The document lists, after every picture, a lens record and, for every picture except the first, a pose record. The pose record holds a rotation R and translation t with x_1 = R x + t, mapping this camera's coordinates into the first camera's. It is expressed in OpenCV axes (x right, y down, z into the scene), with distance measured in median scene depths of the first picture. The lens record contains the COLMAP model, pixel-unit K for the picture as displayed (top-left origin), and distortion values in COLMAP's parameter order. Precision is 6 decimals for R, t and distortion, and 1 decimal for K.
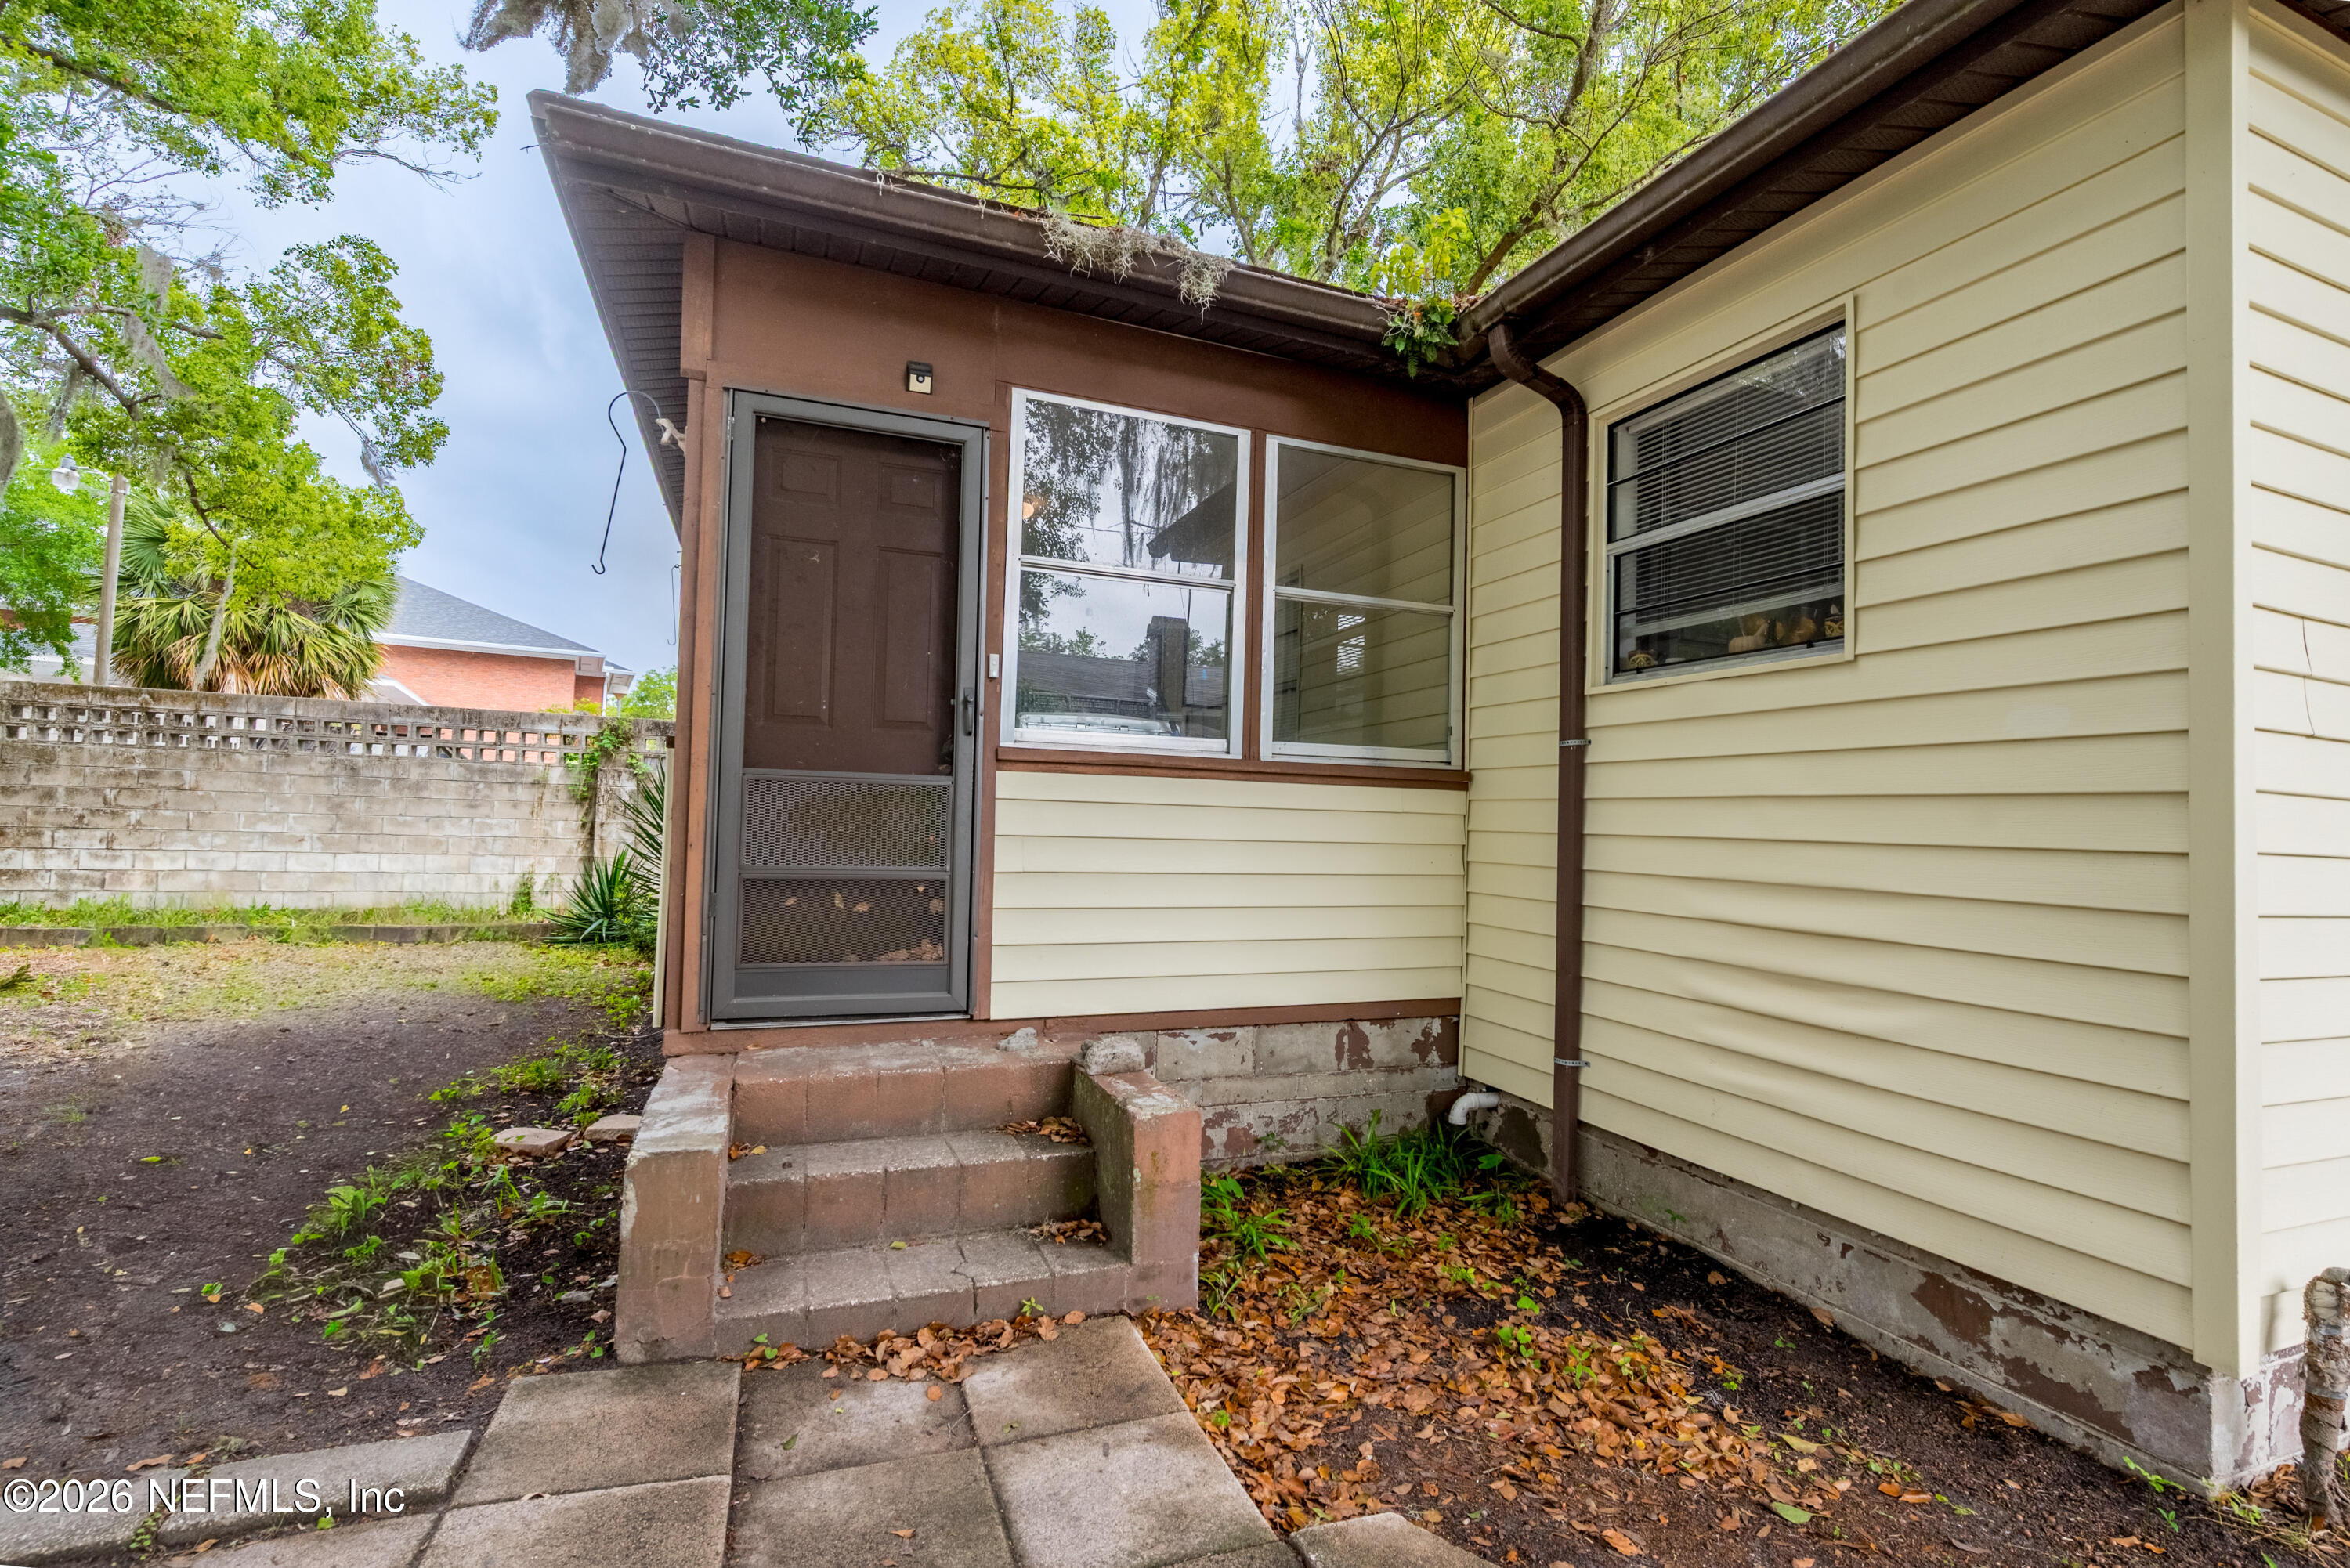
lens RADIAL K [[1039.9, 0, 1178.3], [0, 1039.9, 786.8], [0, 0, 1]] dist [-0.001807, -0.000693]
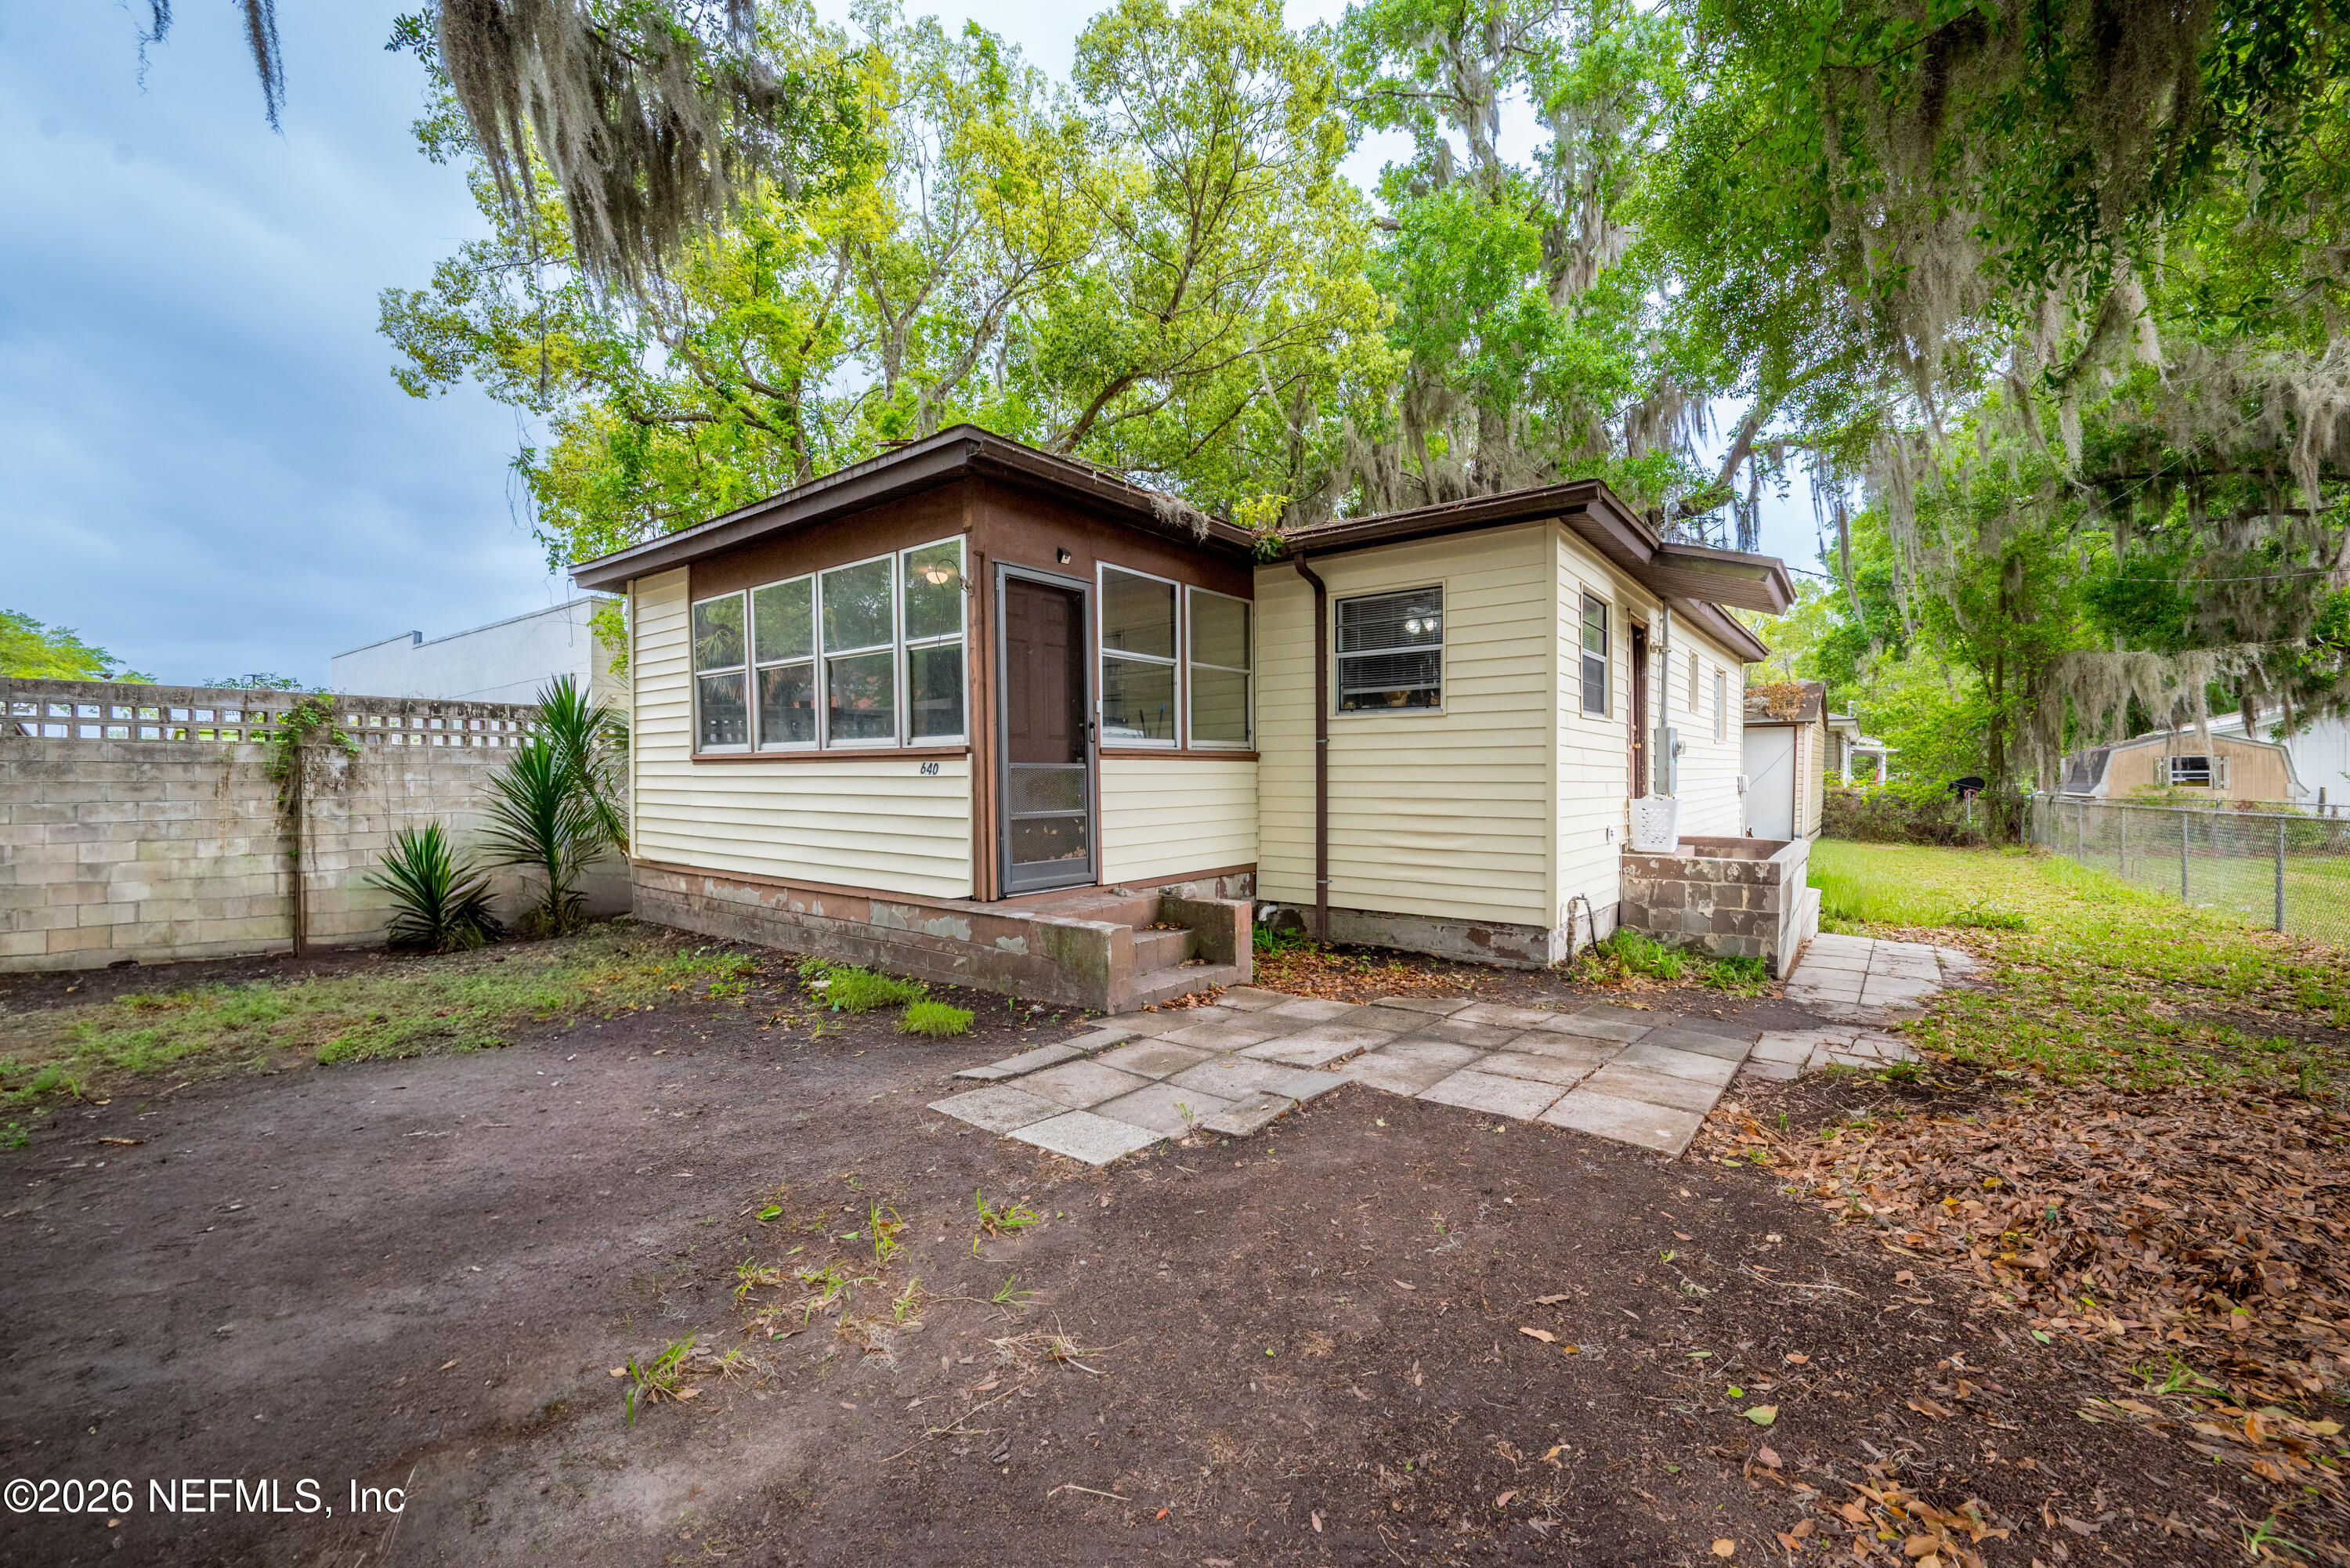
lens RADIAL K [[931.8, 0, 1172.0], [0, 931.8, 785.2], [0, 0, 1]] dist [0.002473, 0.000112]
pose [[0.861947, -0.037990, 0.505573, -0.927256], [0.011602, 0.998405, 0.055244, -0.061603], [-0.506865, -0.041752, 0.861013, -0.575619]]
